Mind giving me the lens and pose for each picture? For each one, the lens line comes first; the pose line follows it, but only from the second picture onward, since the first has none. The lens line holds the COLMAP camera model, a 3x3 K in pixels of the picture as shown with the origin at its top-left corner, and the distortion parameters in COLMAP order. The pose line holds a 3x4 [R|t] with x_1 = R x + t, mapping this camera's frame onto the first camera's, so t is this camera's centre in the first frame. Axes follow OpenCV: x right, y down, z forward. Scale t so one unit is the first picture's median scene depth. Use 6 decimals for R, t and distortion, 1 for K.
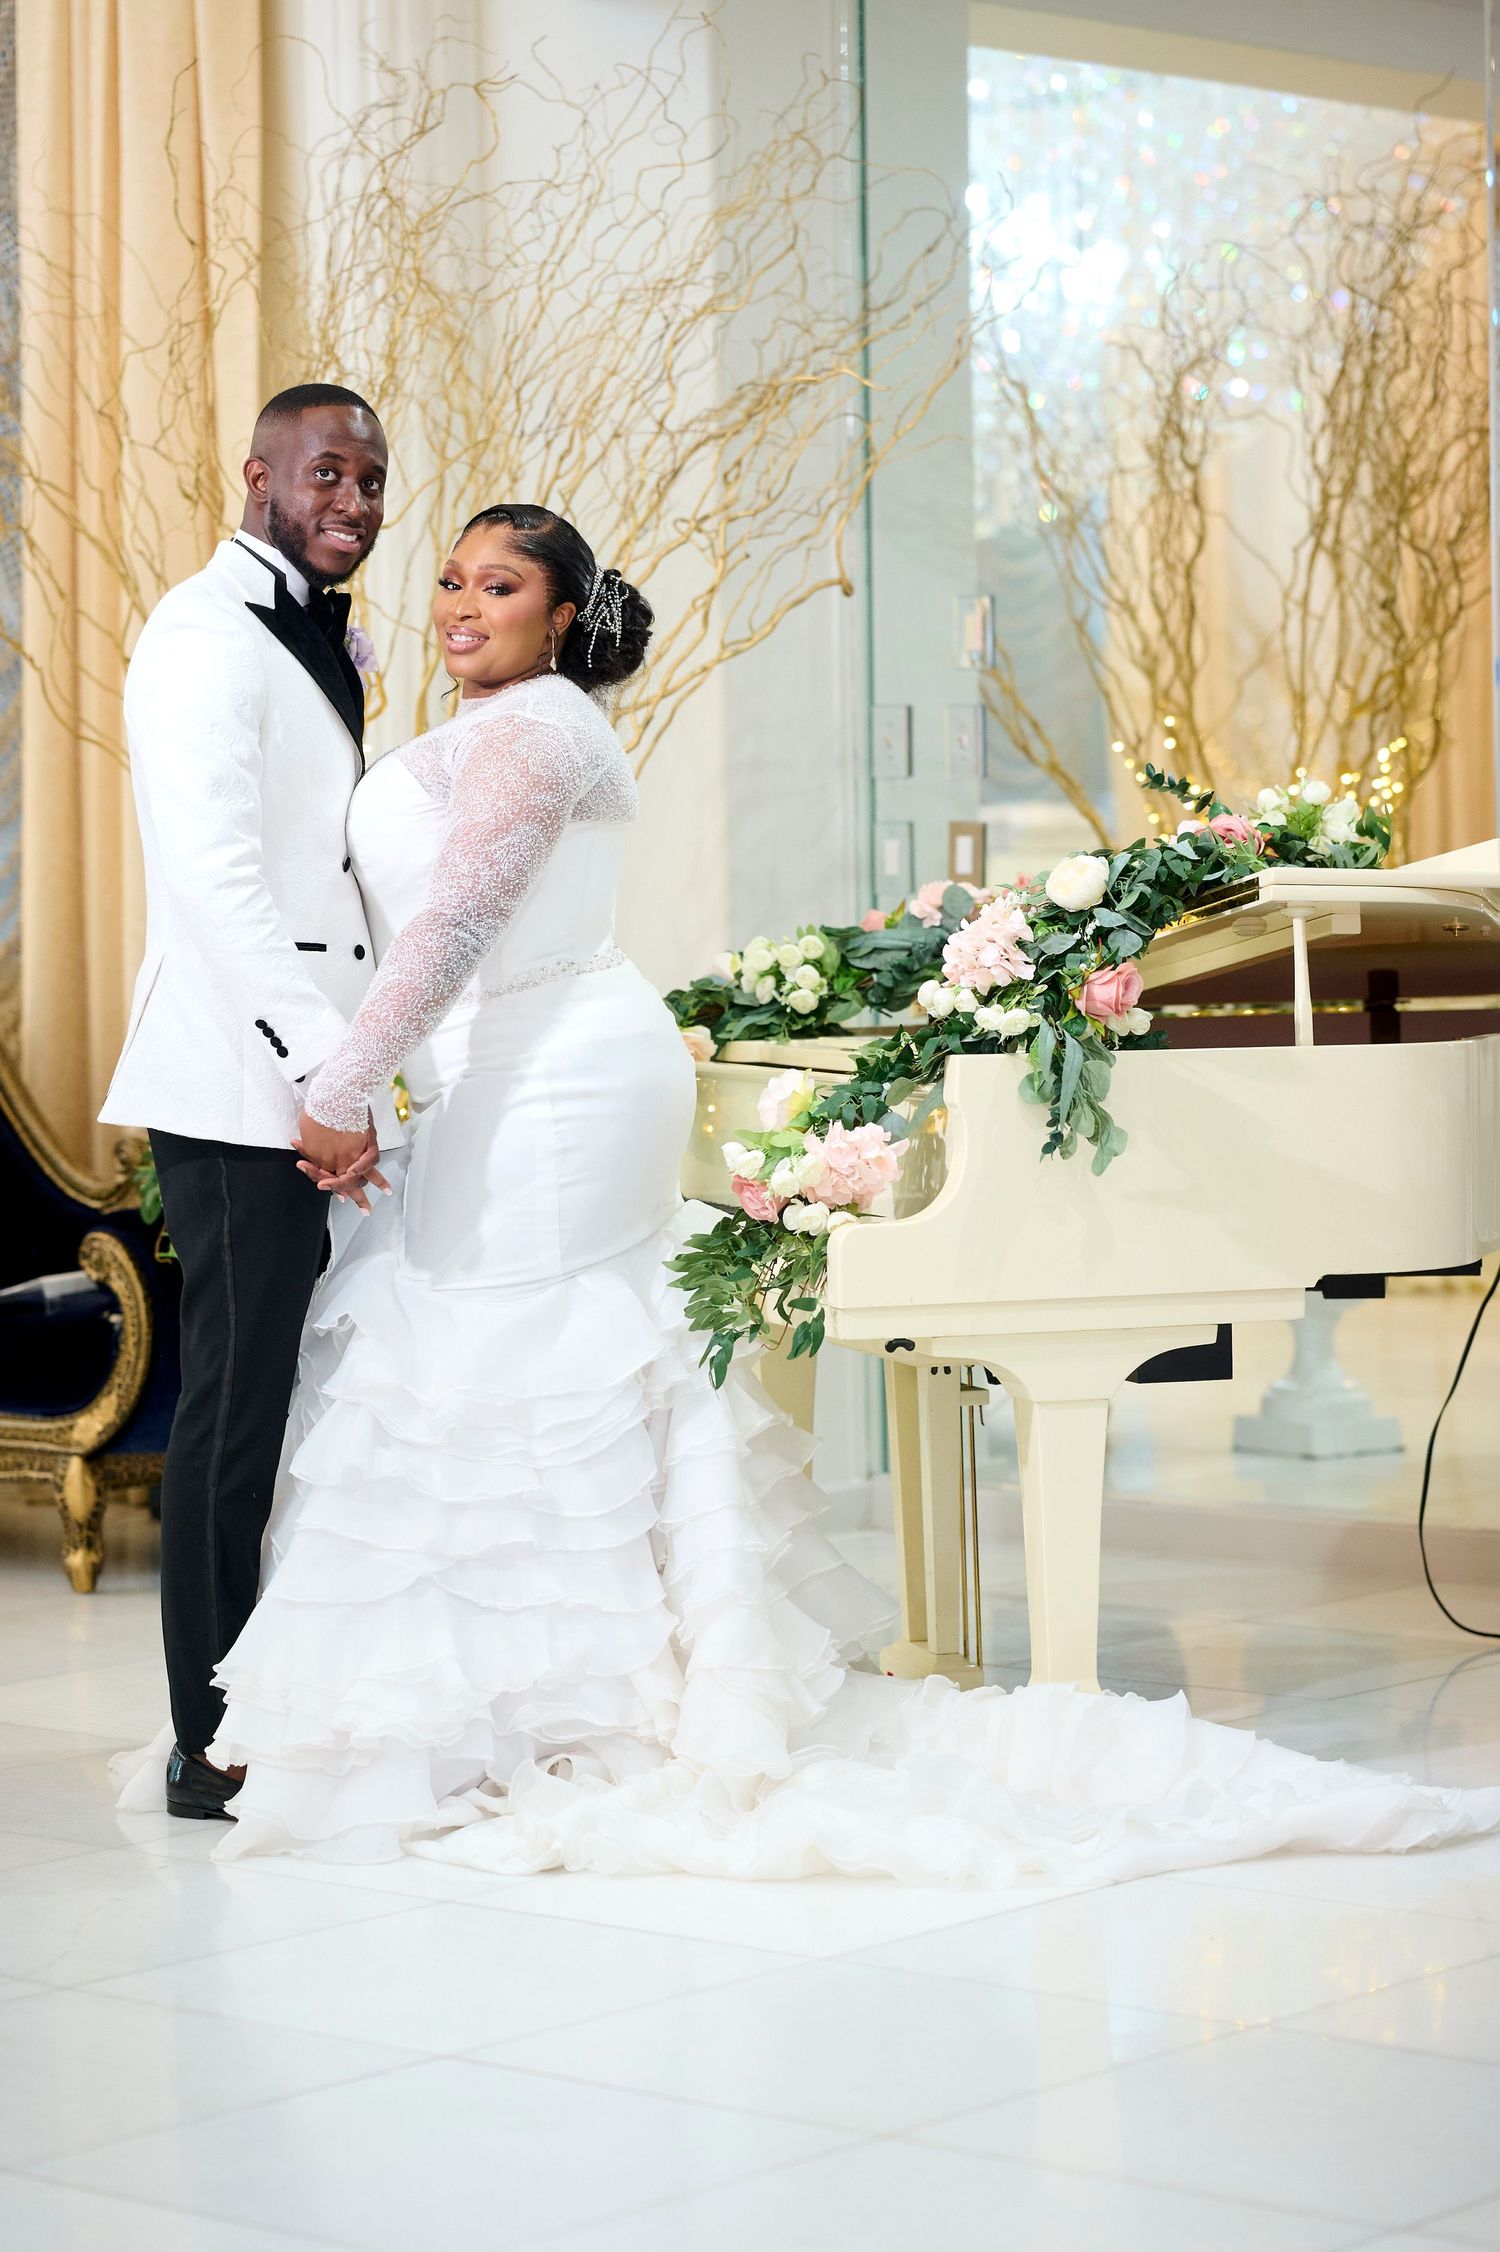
lens RADIAL K [[6237.3, 0, 756.5], [0, 6237.3, 1146.4], [0, 0, 1]] dist [0.183734, 0.000000]
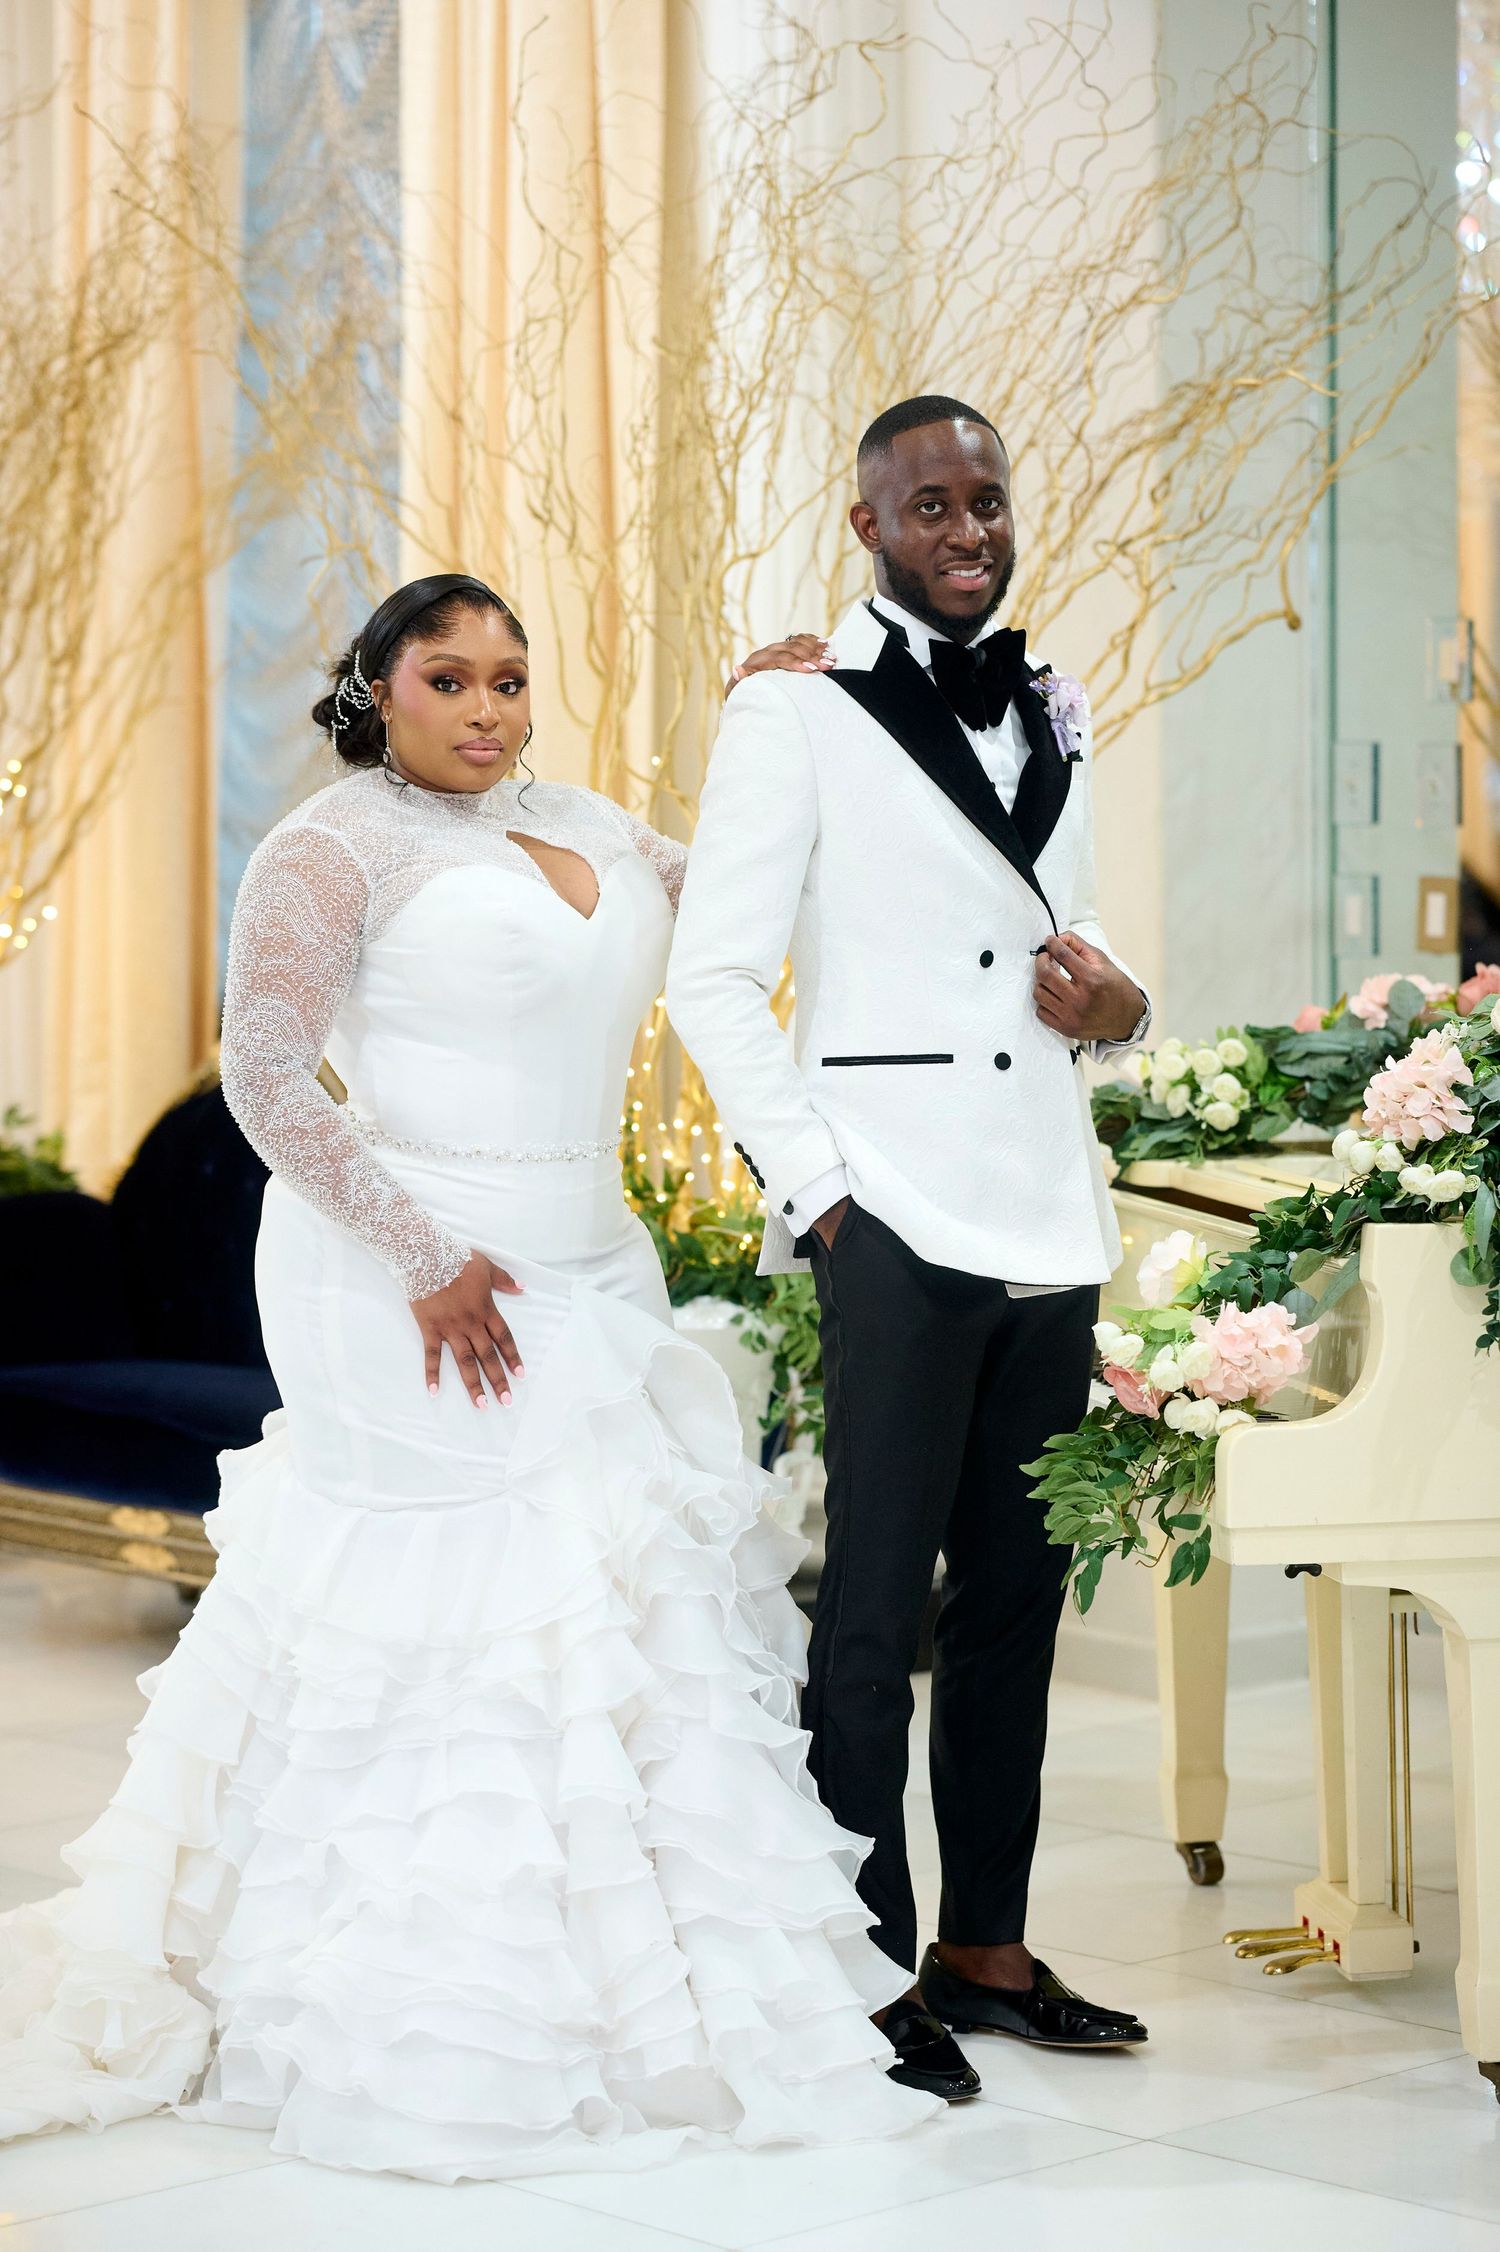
lens RADIAL K [[6237.3, 0, 712.1], [0, 6237.3, 1123.2], [0, 0, 1]] dist [0.183734, 0.000000]
pose [[0.994998, 0.011593, -0.099223, 0.021649], [-0.010296, 0.999855, 0.013574, -0.031334], [0.099366, -0.012485, 0.994973, 0.131039]]
